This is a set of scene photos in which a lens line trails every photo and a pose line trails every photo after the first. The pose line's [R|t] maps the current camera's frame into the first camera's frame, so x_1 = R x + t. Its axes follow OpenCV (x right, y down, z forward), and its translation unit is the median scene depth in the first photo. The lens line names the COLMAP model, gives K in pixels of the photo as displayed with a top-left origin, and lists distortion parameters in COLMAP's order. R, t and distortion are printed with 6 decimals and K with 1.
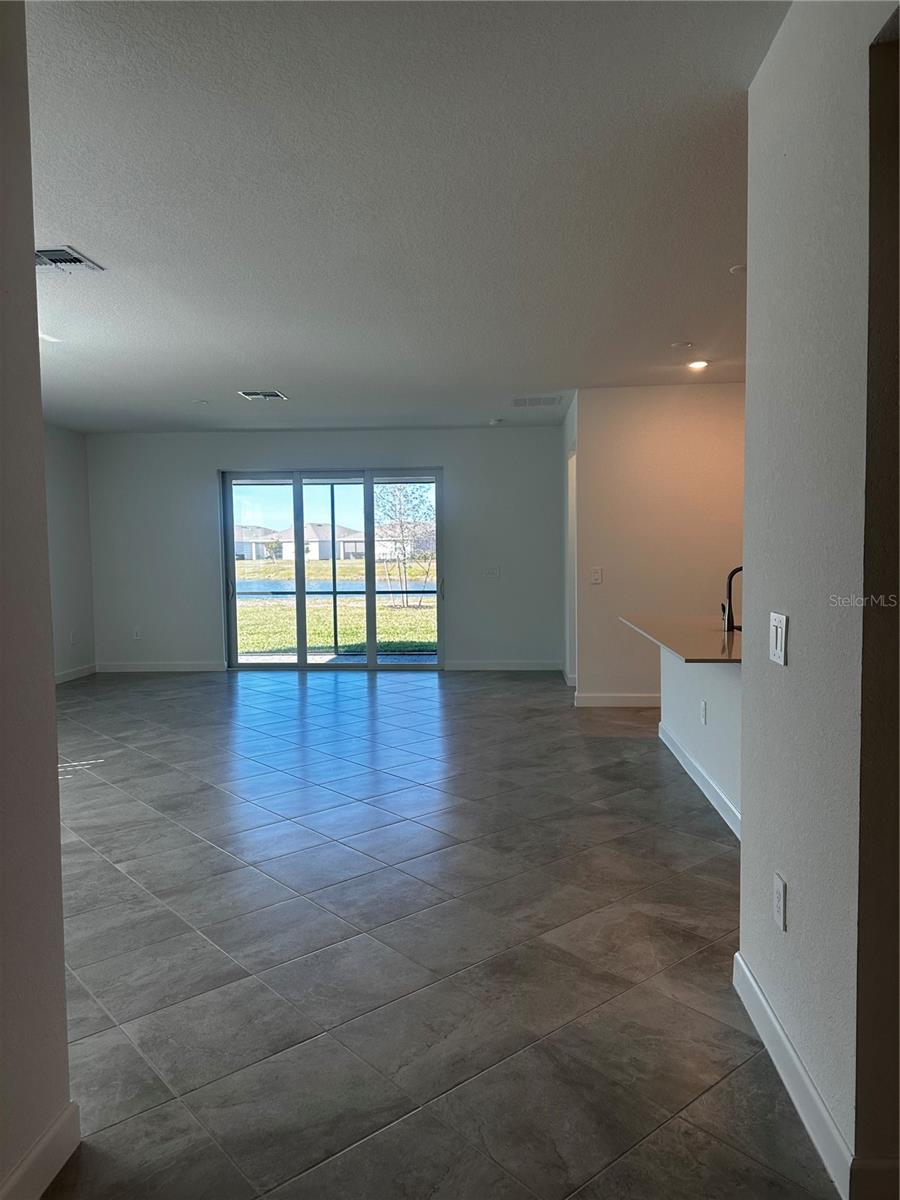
lens RADIAL K [[845.0, 0, 450.0], [0, 845.0, 600.0], [0, 0, 1]] dist [0.056037, -0.070564]
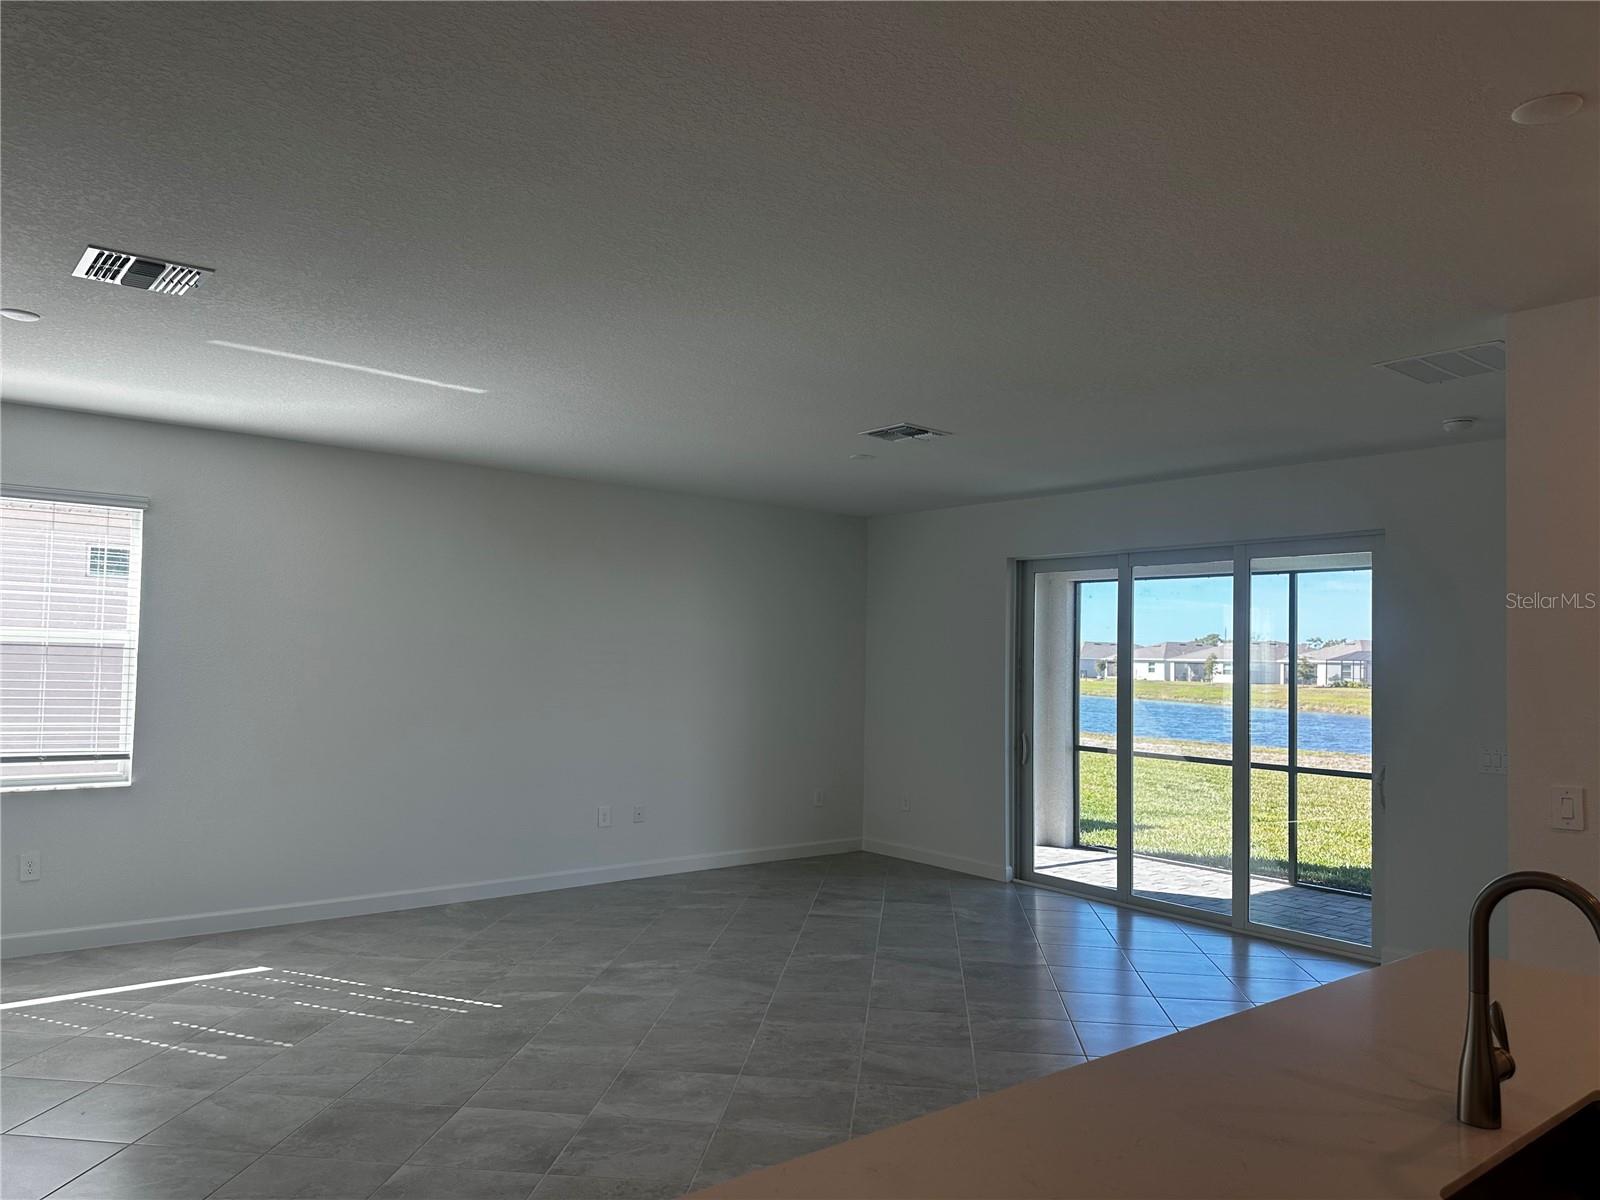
lens RADIAL K [[1122.6, 0, 798.5], [0, 1122.6, 612.0], [0, 0, 1]] dist [0.066425, -0.088591]
pose [[0.685776, -0.005182, -0.727794, 0.178688], [-0.073917, 0.994308, -0.076729, -0.028332], [0.724050, 0.106415, 0.681490, 0.248530]]
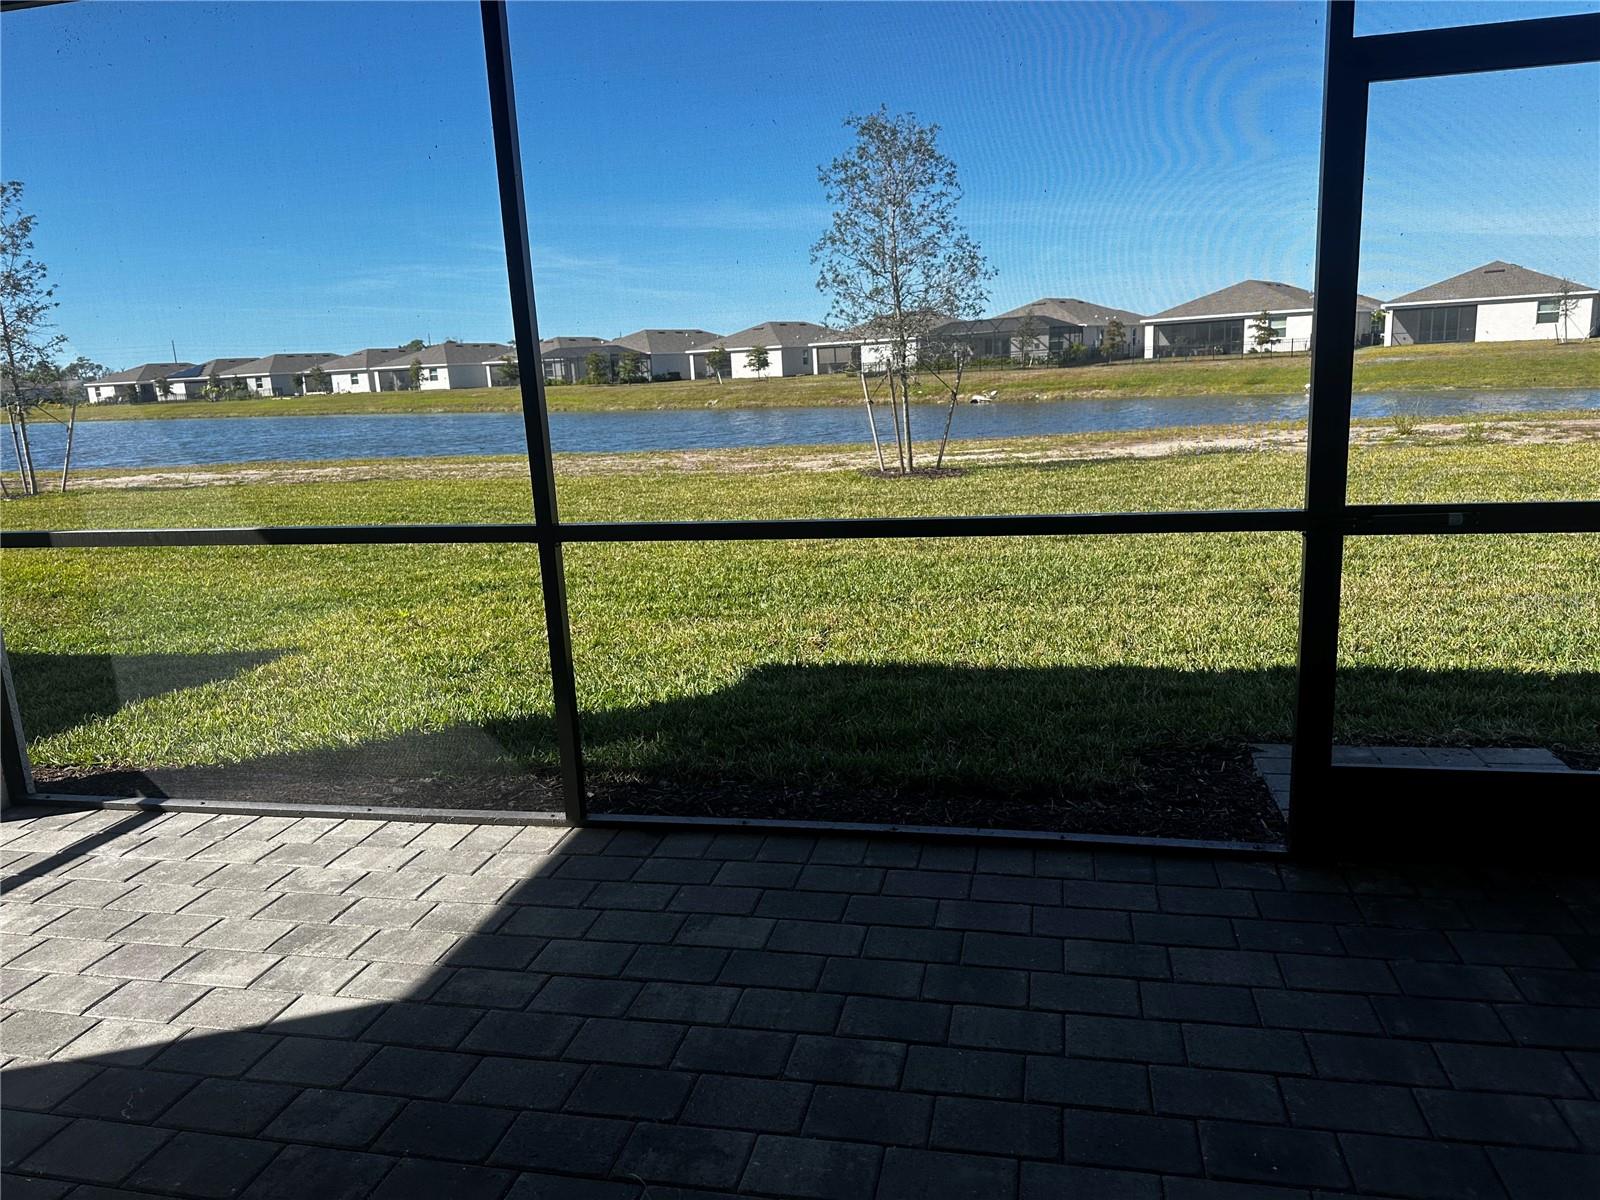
lens RADIAL K [[1126.6, 0, 799.7], [0, 1126.6, 604.8], [0, 0, 1]] dist [0.056037, -0.070564]
pose [[0.988355, -0.002905, -0.152139, -0.034104], [0.026238, 0.988096, 0.151583, -0.029951], [0.149888, -0.153810, 0.976666, 0.728318]]
